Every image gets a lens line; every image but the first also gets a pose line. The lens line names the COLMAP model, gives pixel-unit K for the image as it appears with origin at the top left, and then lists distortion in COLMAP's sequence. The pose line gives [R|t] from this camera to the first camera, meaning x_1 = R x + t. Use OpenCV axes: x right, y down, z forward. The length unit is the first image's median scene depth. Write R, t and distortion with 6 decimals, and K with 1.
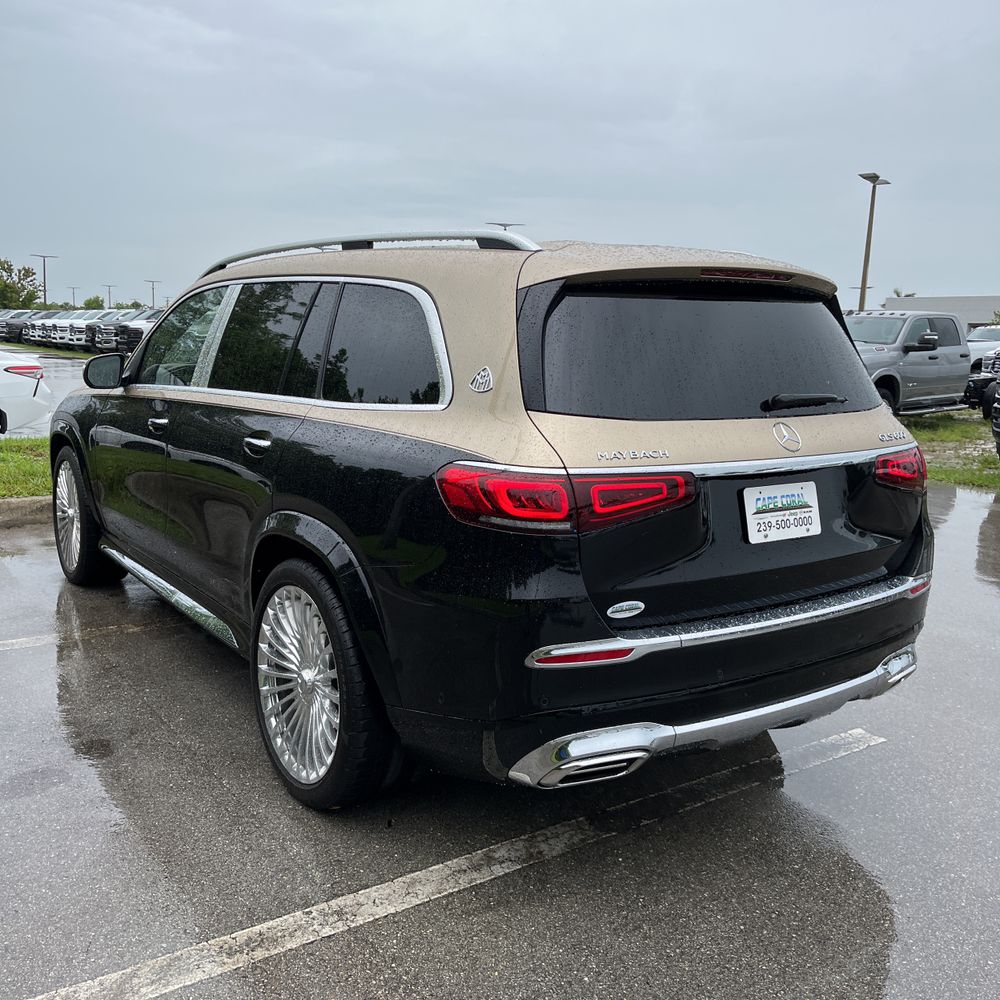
lens RADIAL K [[990.7, 0, 496.7], [0, 990.7, 472.2], [0, 0, 1]] dist [0.012516, 0.008221]
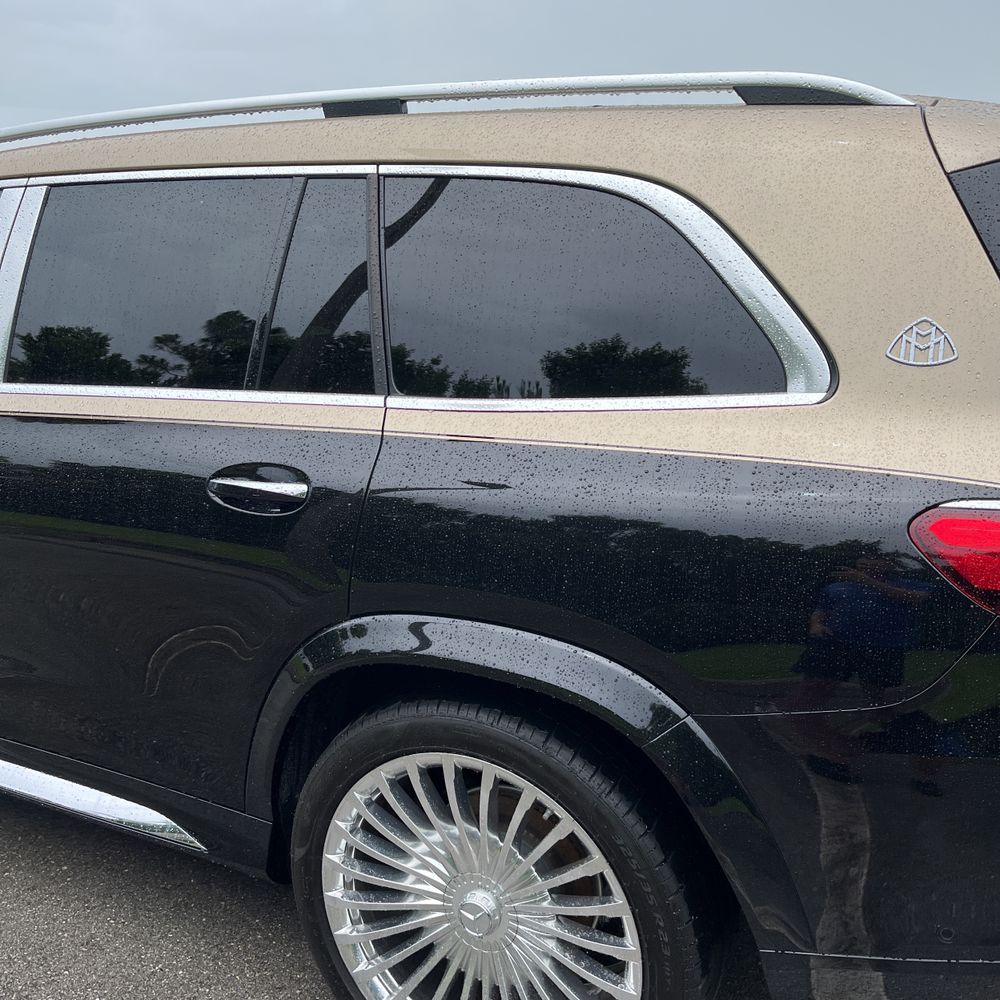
lens RADIAL K [[990.7, 0, 496.7], [0, 990.7, 472.2], [0, 0, 1]] dist [0.012516, 0.008221]
pose [[0.872695, -0.139138, 0.468022, -0.484133], [0.103168, 0.989443, 0.101778, -0.102711], [-0.477242, -0.040536, 0.877836, 0.628988]]
